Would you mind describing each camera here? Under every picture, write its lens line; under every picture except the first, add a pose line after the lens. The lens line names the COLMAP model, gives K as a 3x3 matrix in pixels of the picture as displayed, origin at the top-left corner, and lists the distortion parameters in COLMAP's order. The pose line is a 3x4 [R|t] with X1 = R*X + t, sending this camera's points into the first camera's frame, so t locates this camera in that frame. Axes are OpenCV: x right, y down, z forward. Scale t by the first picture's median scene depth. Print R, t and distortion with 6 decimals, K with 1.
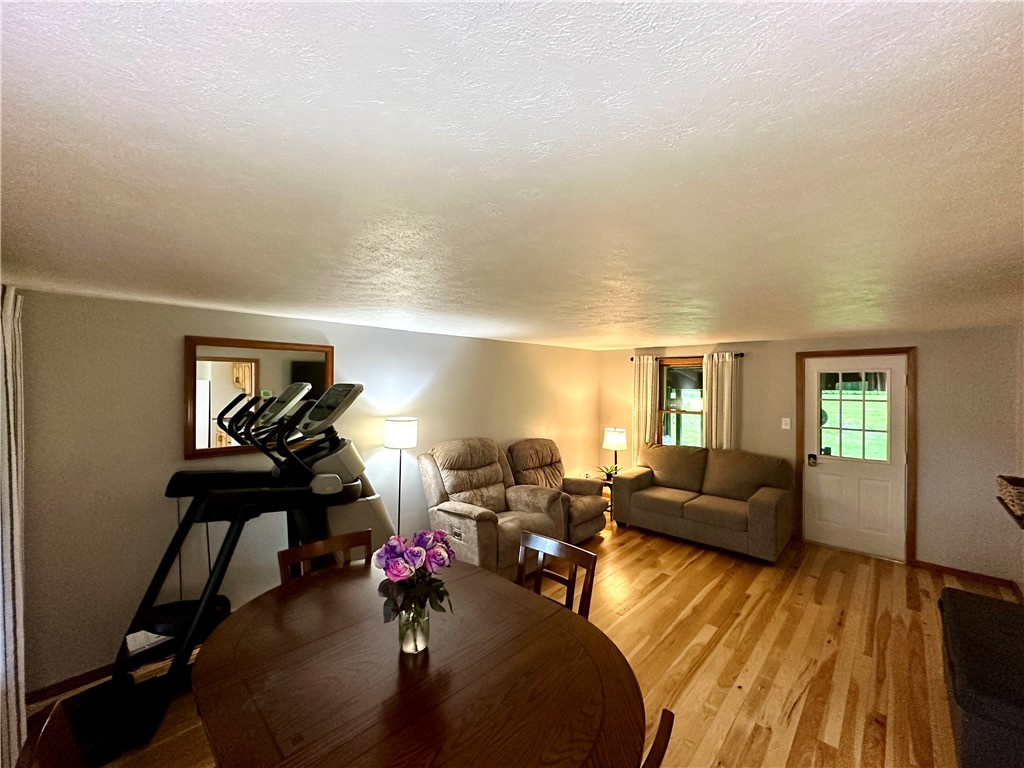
lens RADIAL K [[407.2, 0, 513.1], [0, 407.2, 383.8], [0, 0, 1]] dist [-0.002795, 0.000339]
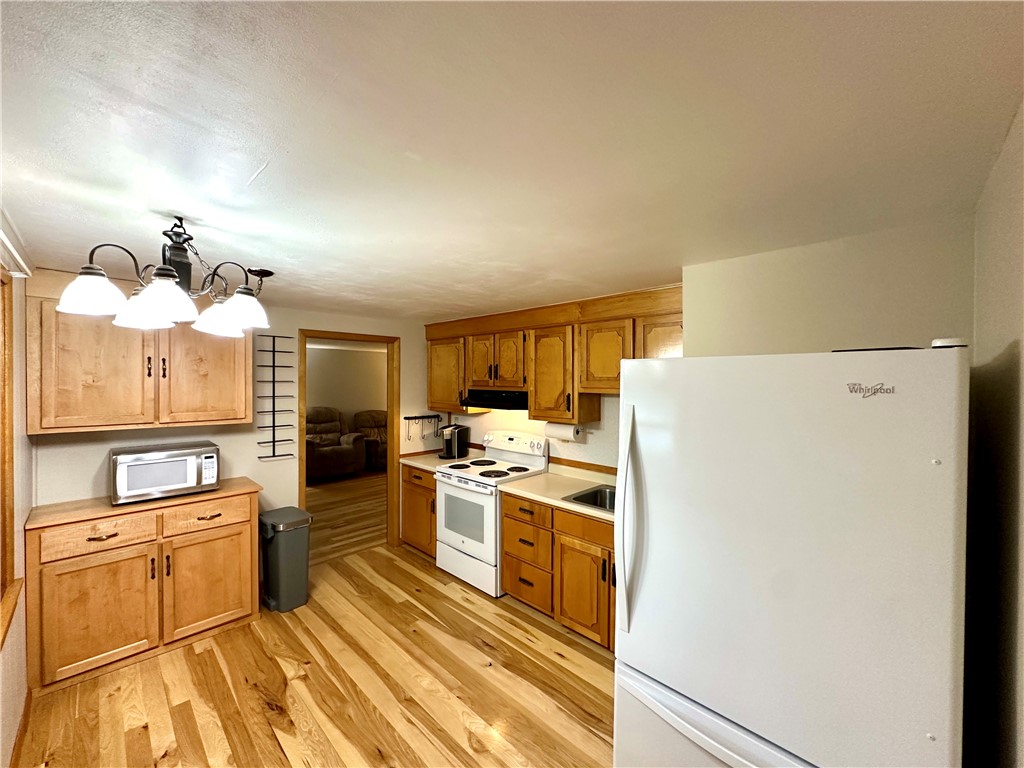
lens RADIAL K [[407.2, 0, 513.1], [0, 407.2, 383.8], [0, 0, 1]] dist [-0.002795, 0.000339]
pose [[0.999995, 0.000760, -0.003158, 0.772315], [-0.000739, 0.999978, 0.006632, 0.023964], [0.003163, -0.006630, 0.999973, -0.792329]]
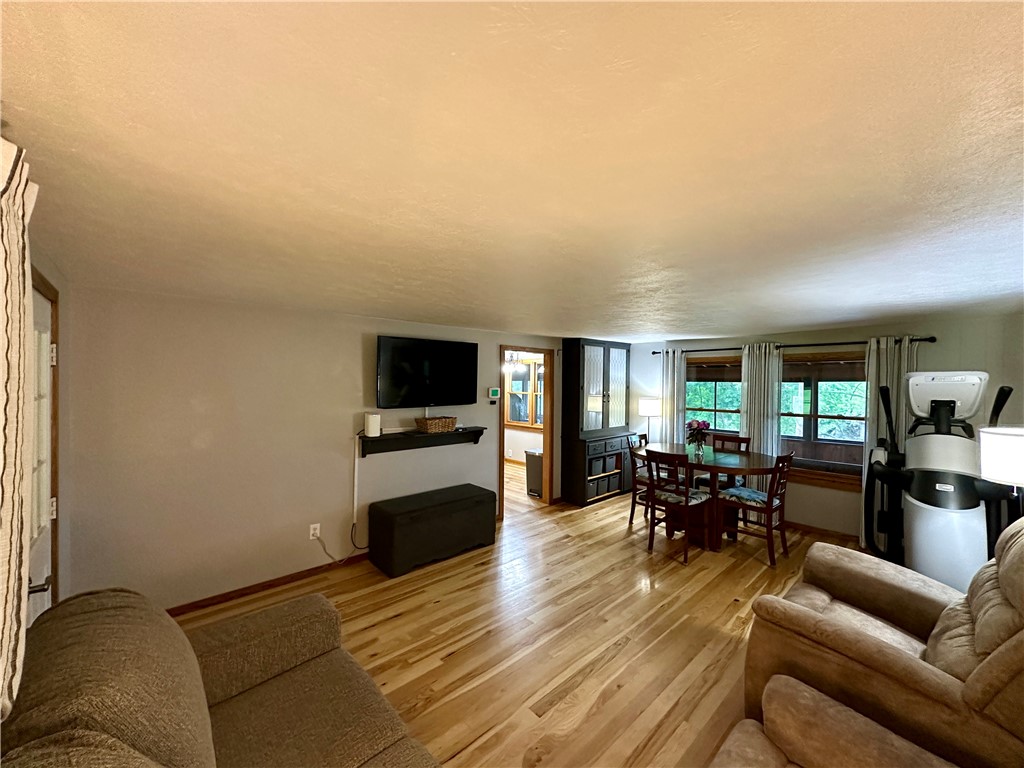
lens RADIAL K [[407.2, 0, 513.1], [0, 407.2, 383.8], [0, 0, 1]] dist [-0.002795, 0.000339]
pose [[-0.998011, -0.008402, 0.062479, 0.348456], [-0.007833, 0.999926, 0.009348, 0.018906], [-0.062553, 0.008840, -0.998002, 1.437387]]
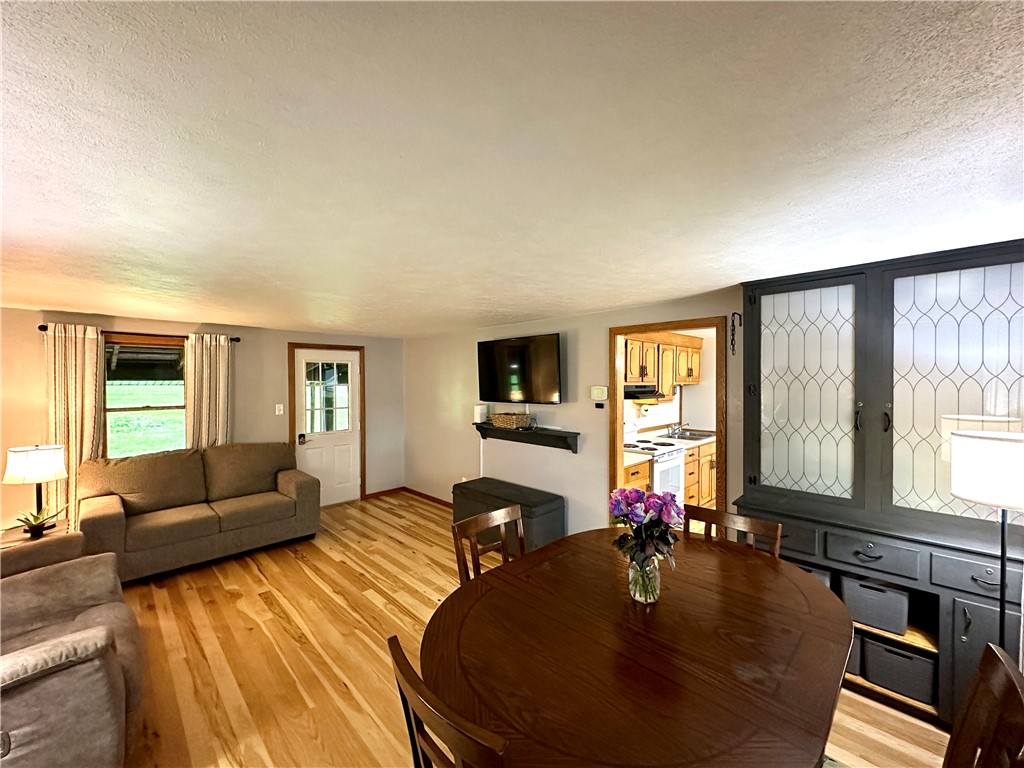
lens RADIAL K [[407.2, 0, 513.1], [0, 407.2, 383.8], [0, 0, 1]] dist [-0.002795, 0.000339]
pose [[0.018451, -0.012130, 0.999756, -0.422336], [0.004135, 0.999919, 0.012056, 0.025238], [-0.999821, 0.003912, 0.018500, 0.432335]]
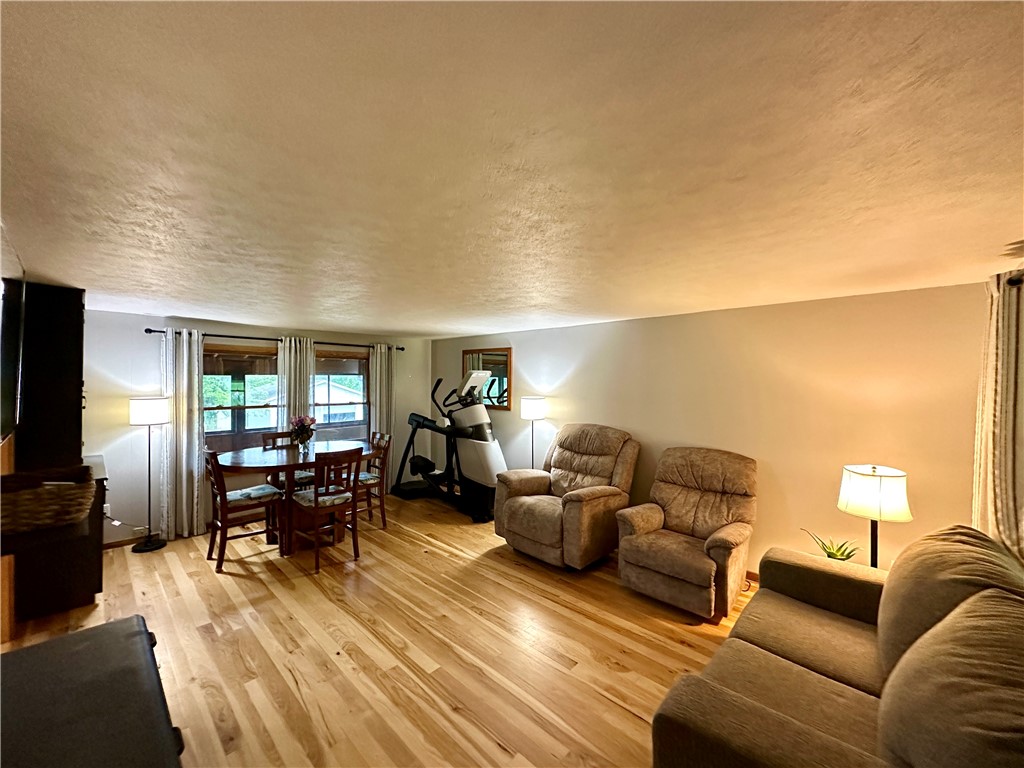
lens RADIAL K [[407.2, 0, 513.1], [0, 407.2, 383.8], [0, 0, 1]] dist [-0.002795, 0.000339]
pose [[0.005445, 0.006753, -0.999962, 0.926502], [-0.010220, 0.999925, 0.006697, 0.030669], [0.999933, 0.010183, 0.005514, 0.835784]]
